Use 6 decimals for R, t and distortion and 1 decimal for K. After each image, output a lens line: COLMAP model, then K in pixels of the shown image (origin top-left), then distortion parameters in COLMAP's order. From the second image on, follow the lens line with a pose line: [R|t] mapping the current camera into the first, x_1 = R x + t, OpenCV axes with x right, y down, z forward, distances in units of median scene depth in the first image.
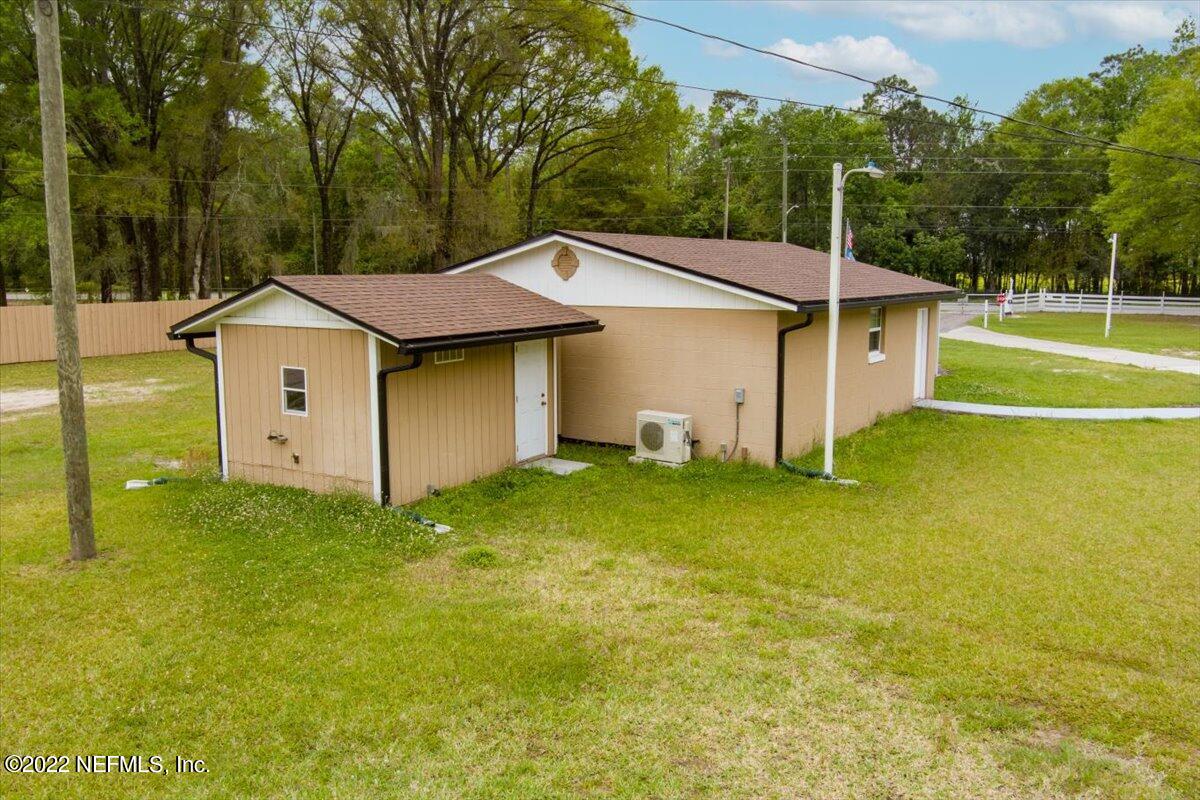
lens RADIAL K [[978.5, 0, 600.0], [0, 978.5, 400.0], [0, 0, 1]] dist [-0.014146, -0.007997]
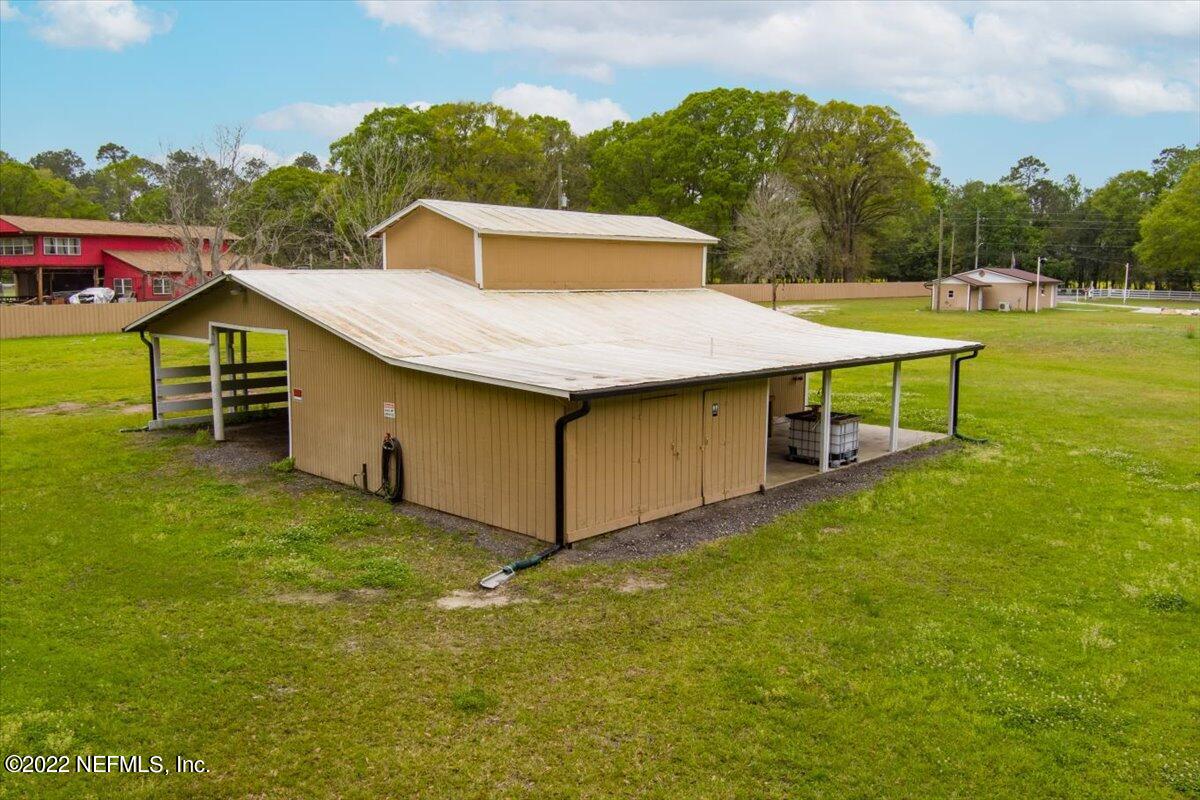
lens RADIAL K [[979.9, 0, 600.0], [0, 979.9, 400.0], [0, 0, 1]] dist [-0.061597, 0.000071]
pose [[0.993845, 0.018634, -0.109205, -0.290281], [-0.019288, 0.999802, -0.004931, 0.116036], [0.109091, 0.007007, 0.994007, -0.846991]]
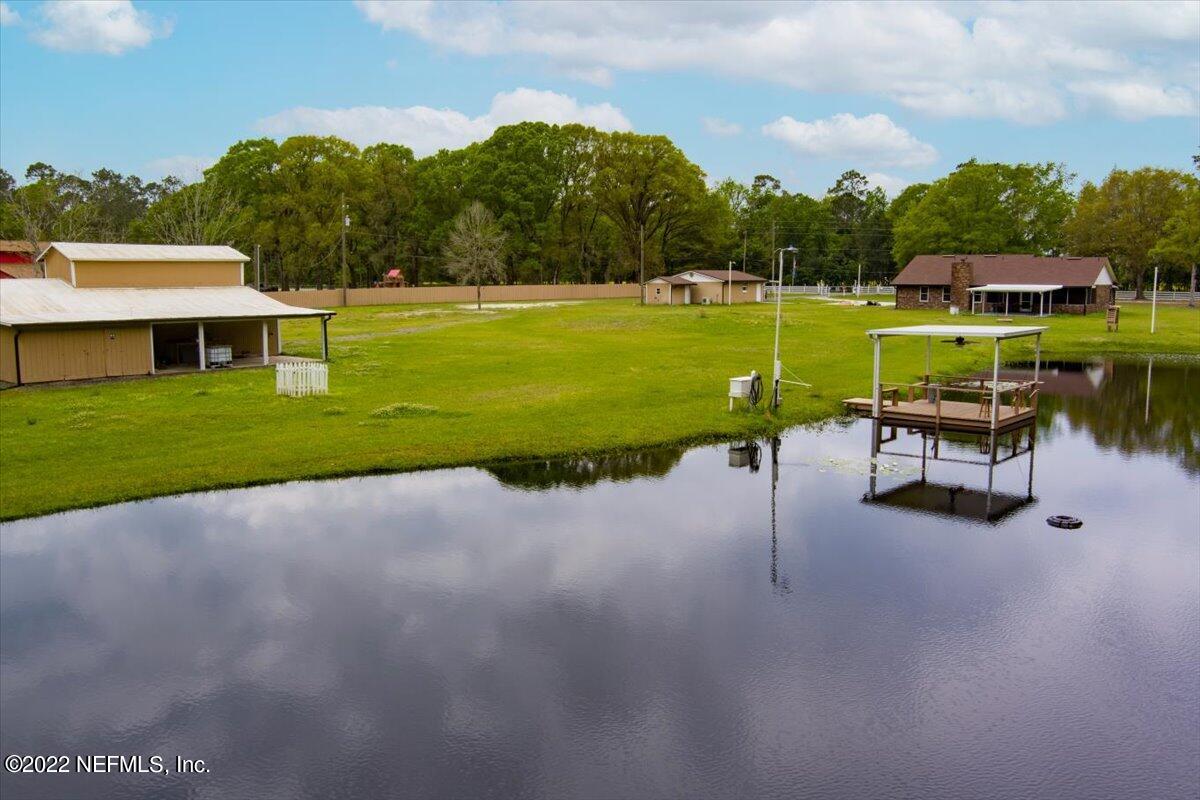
lens RADIAL K [[979.9, 0, 600.0], [0, 979.9, 400.0], [0, 0, 1]] dist [-0.061597, 0.000071]
pose [[0.996686, 0.007585, -0.080989, -0.021409], [-0.008381, 0.999920, -0.009496, 0.148970], [0.080910, 0.010143, 0.996670, -1.085335]]
